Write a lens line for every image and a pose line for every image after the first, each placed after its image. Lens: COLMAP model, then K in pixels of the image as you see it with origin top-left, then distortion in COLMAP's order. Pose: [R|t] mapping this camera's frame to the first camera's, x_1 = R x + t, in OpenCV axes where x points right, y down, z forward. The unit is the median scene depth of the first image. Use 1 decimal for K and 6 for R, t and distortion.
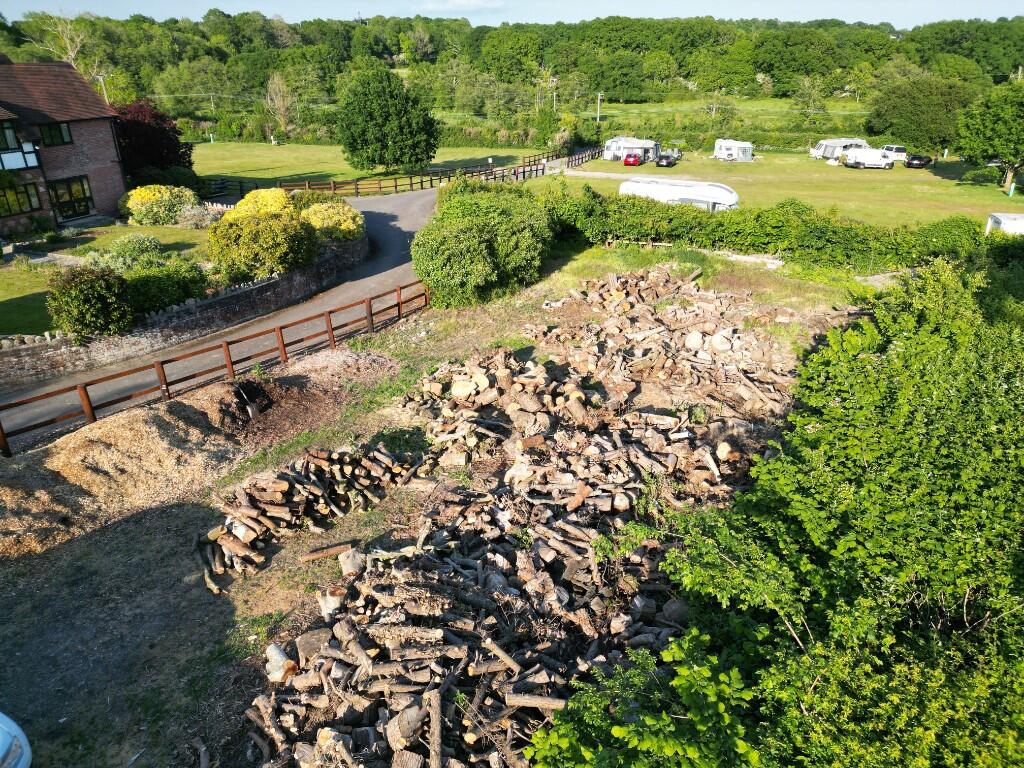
lens RADIAL K [[723.5, 0, 512.5], [0, 723.5, 382.2], [0, 0, 1]] dist [0.053775, -0.021833]
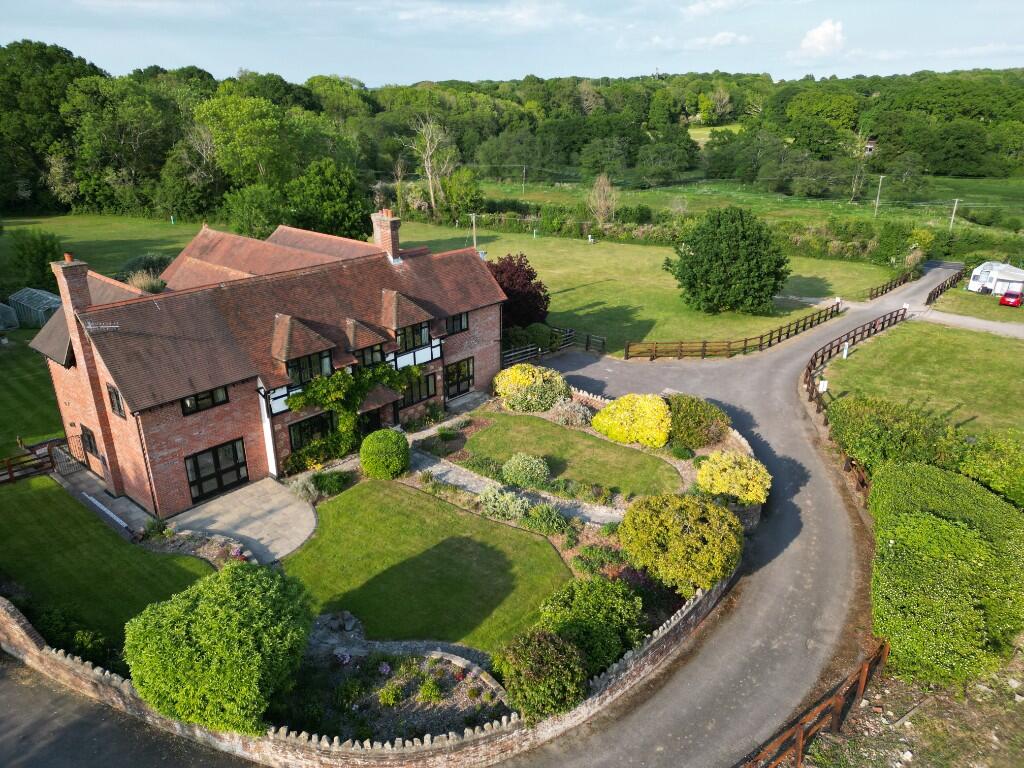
lens RADIAL K [[723.5, 0, 514.1], [0, 723.5, 385.7], [0, 0, 1]] dist [0.053775, -0.021833]
pose [[0.936616, 0.134805, -0.323384, -0.069472], [-0.151638, 0.988059, -0.027308, -0.081384], [0.315842, 0.074615, 0.945874, 0.021167]]
